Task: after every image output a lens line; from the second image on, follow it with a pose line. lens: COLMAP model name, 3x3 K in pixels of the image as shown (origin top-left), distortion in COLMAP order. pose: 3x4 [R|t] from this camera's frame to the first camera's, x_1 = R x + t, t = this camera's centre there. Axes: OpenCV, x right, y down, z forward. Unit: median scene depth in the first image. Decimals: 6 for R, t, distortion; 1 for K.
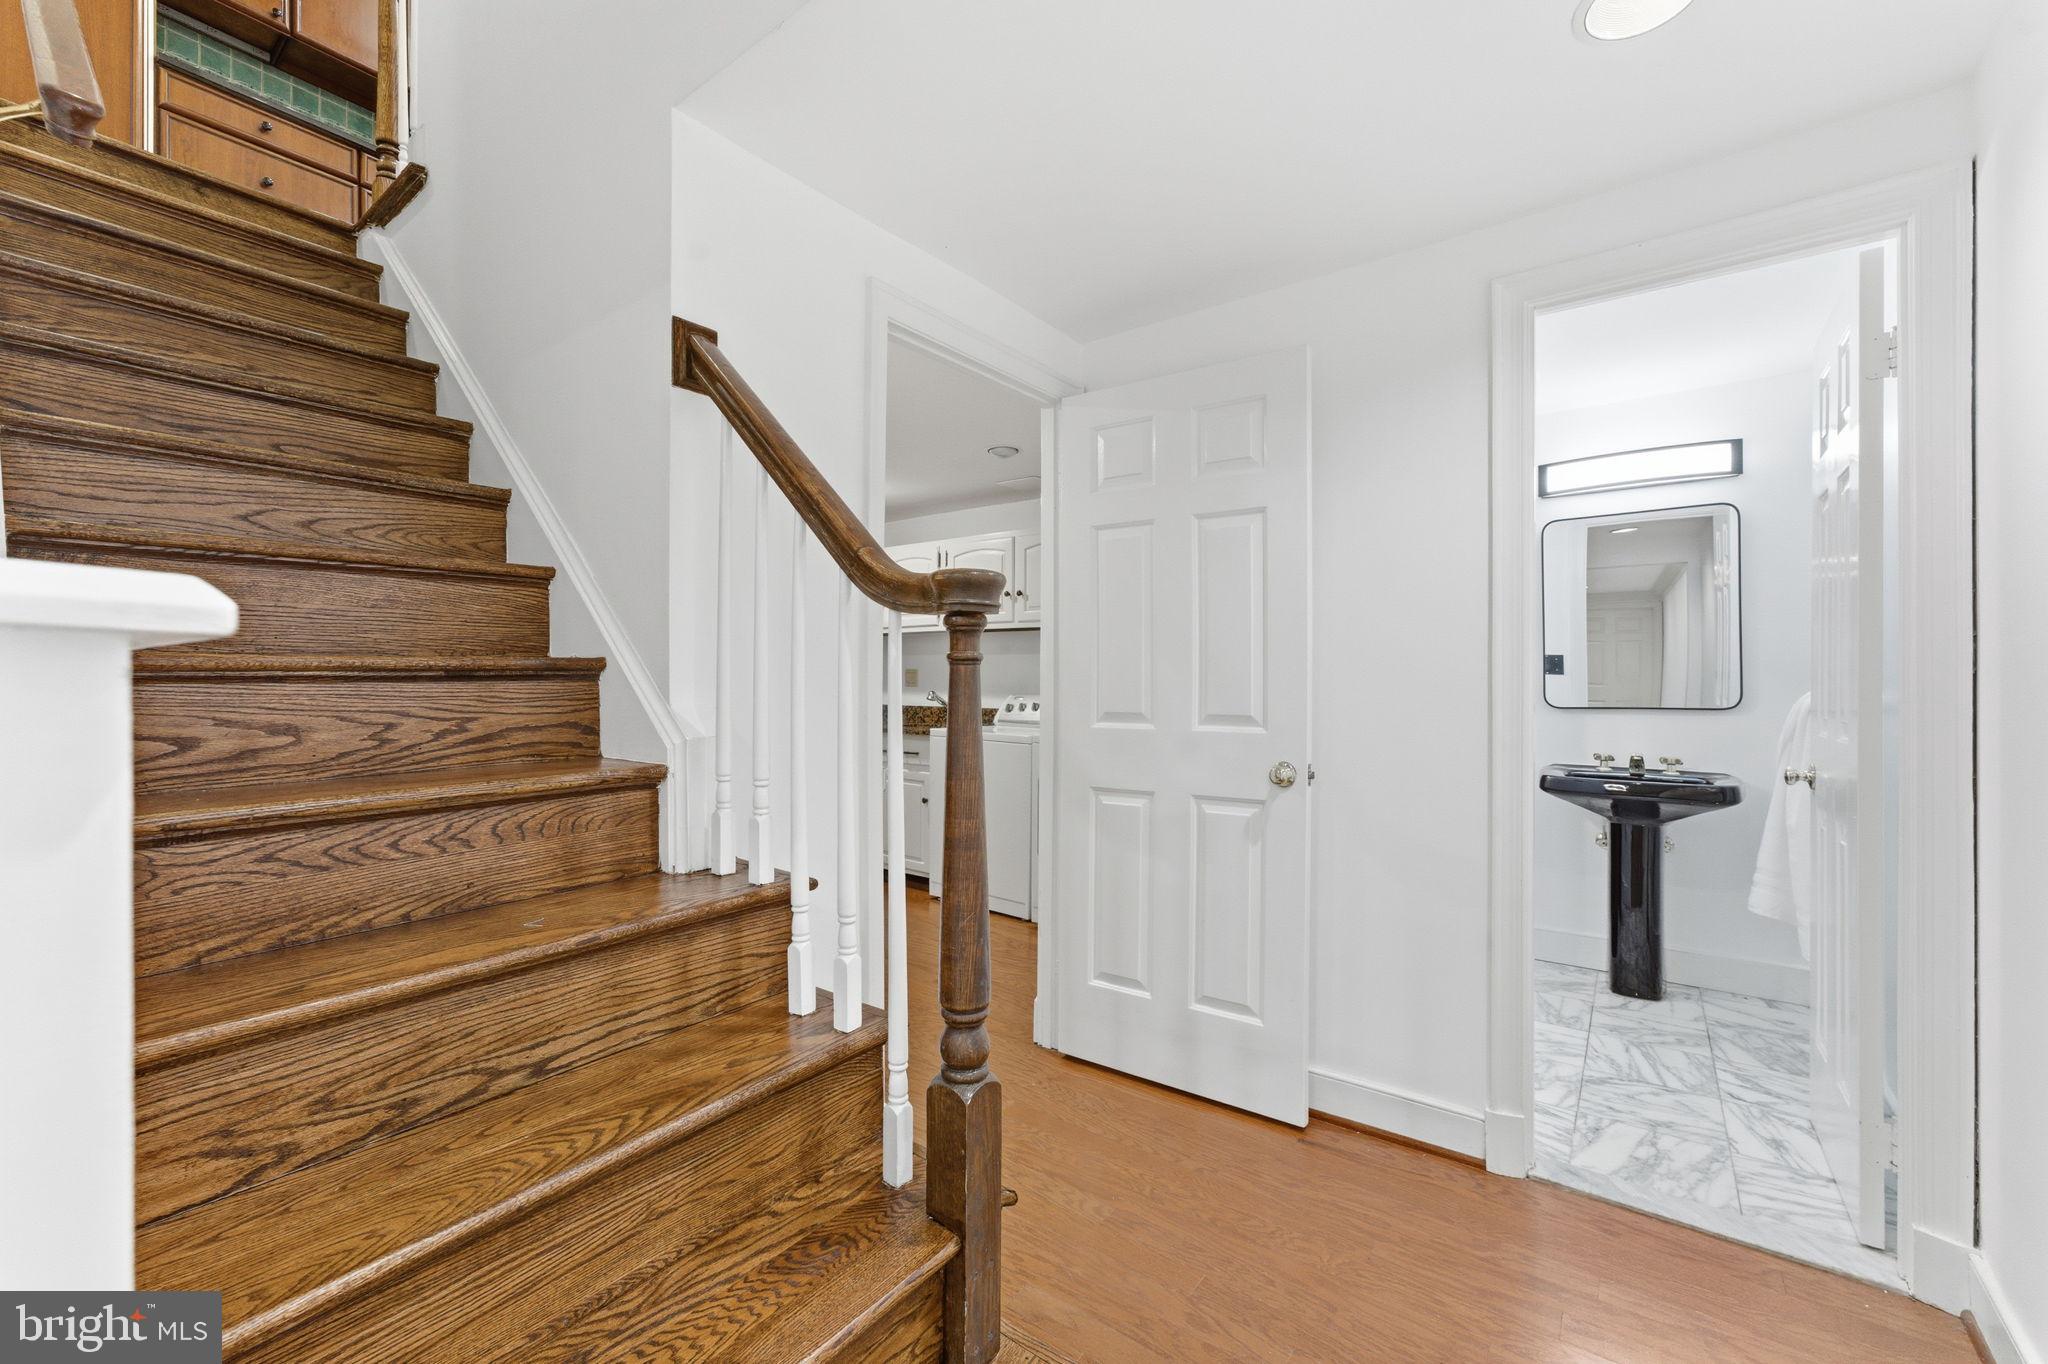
lens RADIAL K [[833.1, 0, 1018.2], [0, 833.1, 678.8], [0, 0, 1]] dist [0.003186, -0.000537]
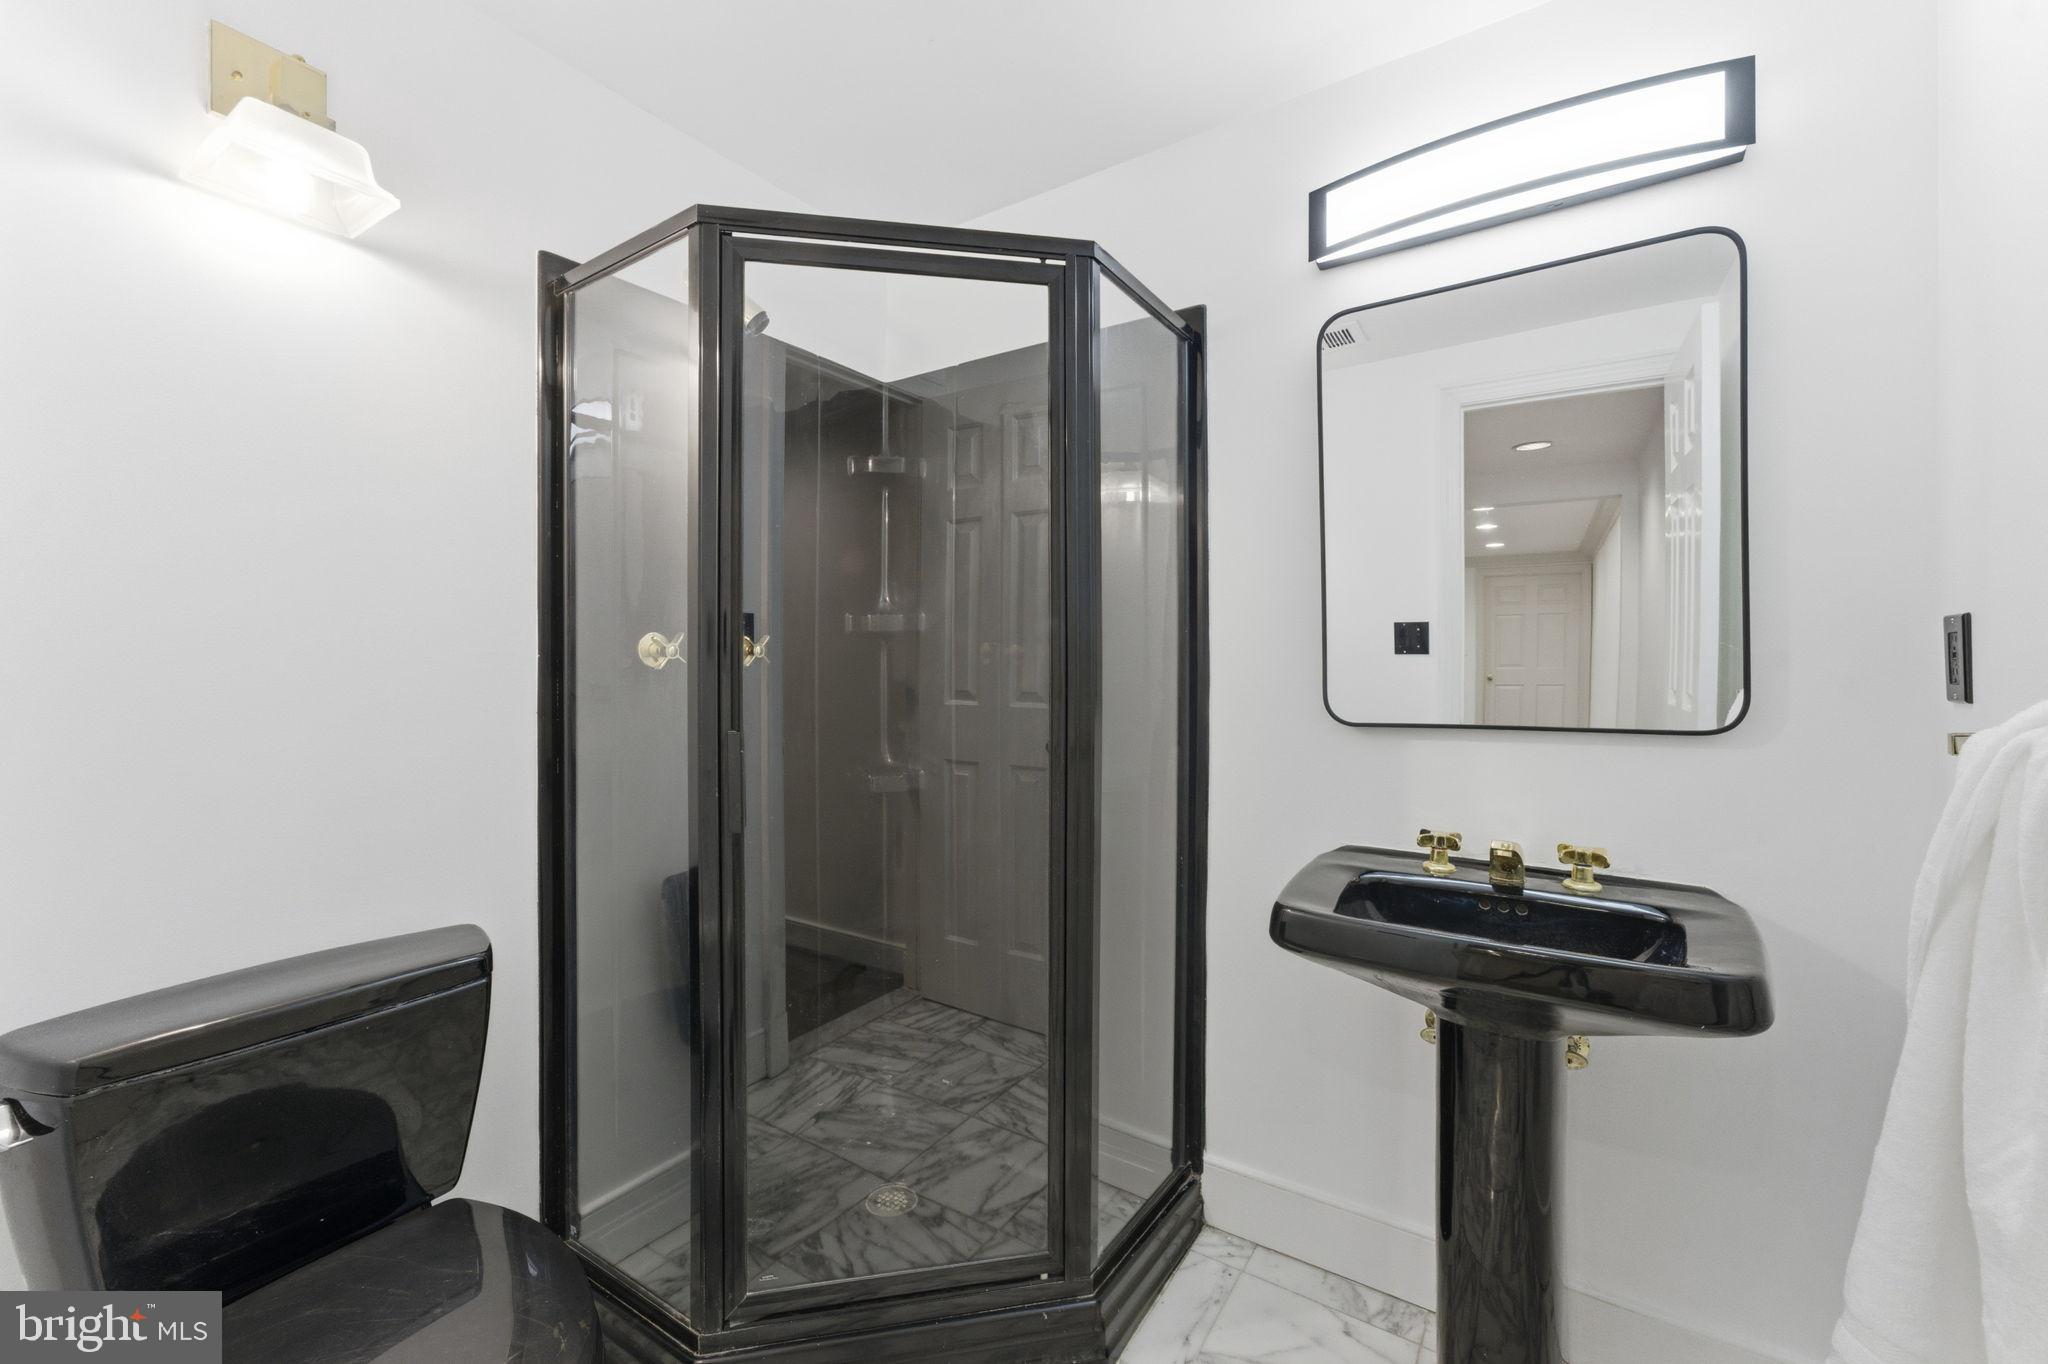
lens RADIAL K [[833.1, 0, 1037.3], [0, 833.1, 673.9], [0, 0, 1]] dist [0.003186, -0.000537]
pose [[0.997864, -0.008080, 0.064830, 0.483250], [0.007217, 0.999882, 0.013527, -0.001316], [-0.064931, -0.013030, 0.997805, 0.601717]]
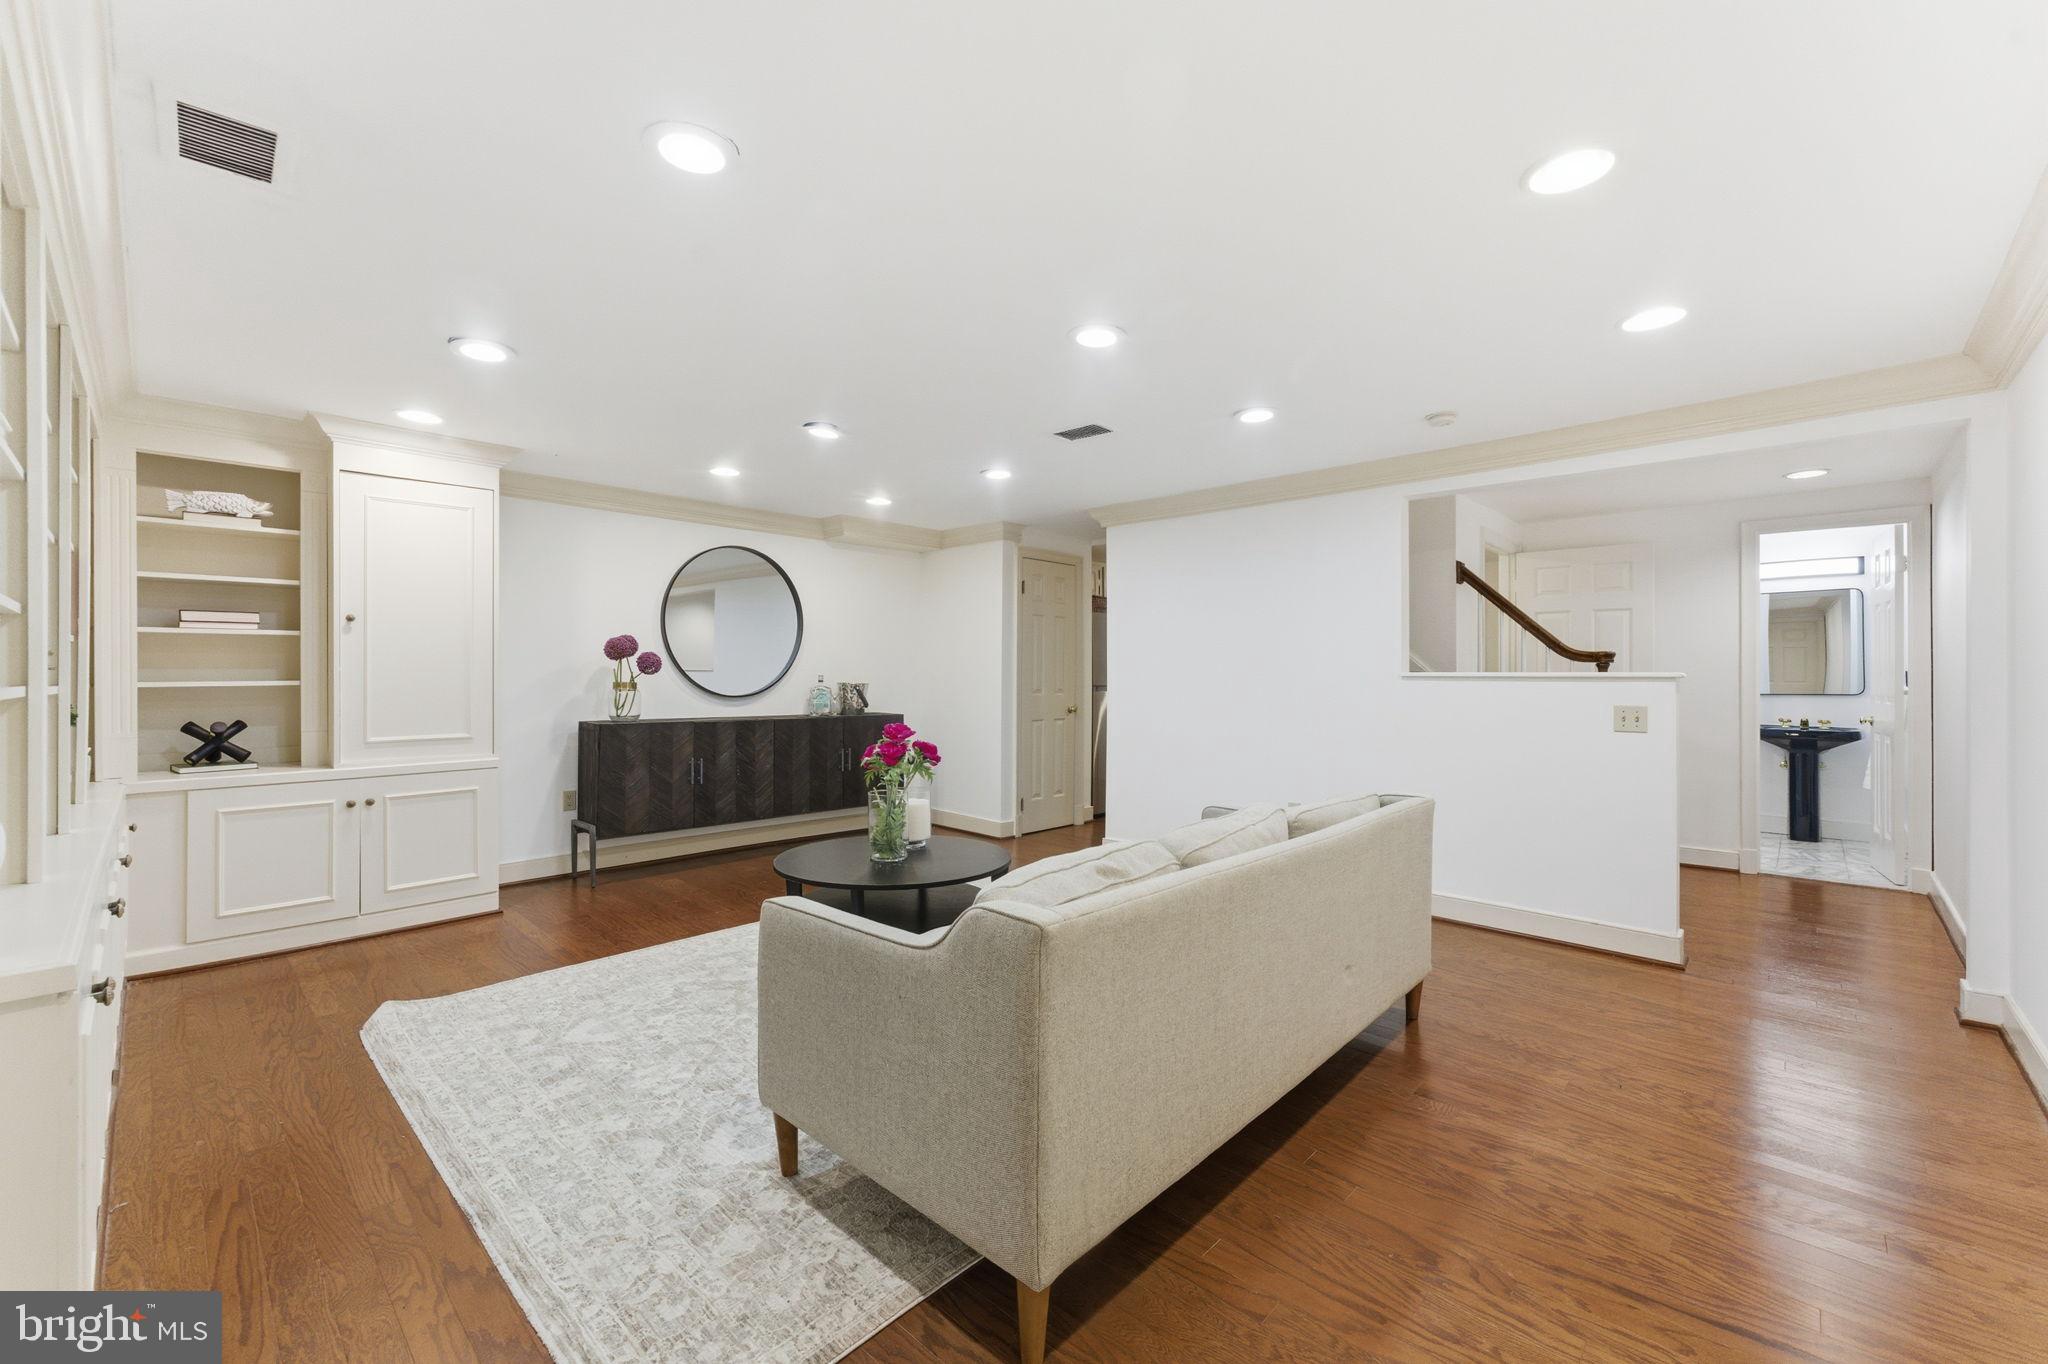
lens RADIAL K [[833.1, 0, 1016.2], [0, 833.1, 678.8], [0, 0, 1]] dist [0.003186, -0.000537]
pose [[0.993474, -0.000661, -0.114054, -0.850802], [0.001011, 0.999995, 0.003005, -0.007907], [0.114051, -0.003101, 0.993470, -1.127969]]
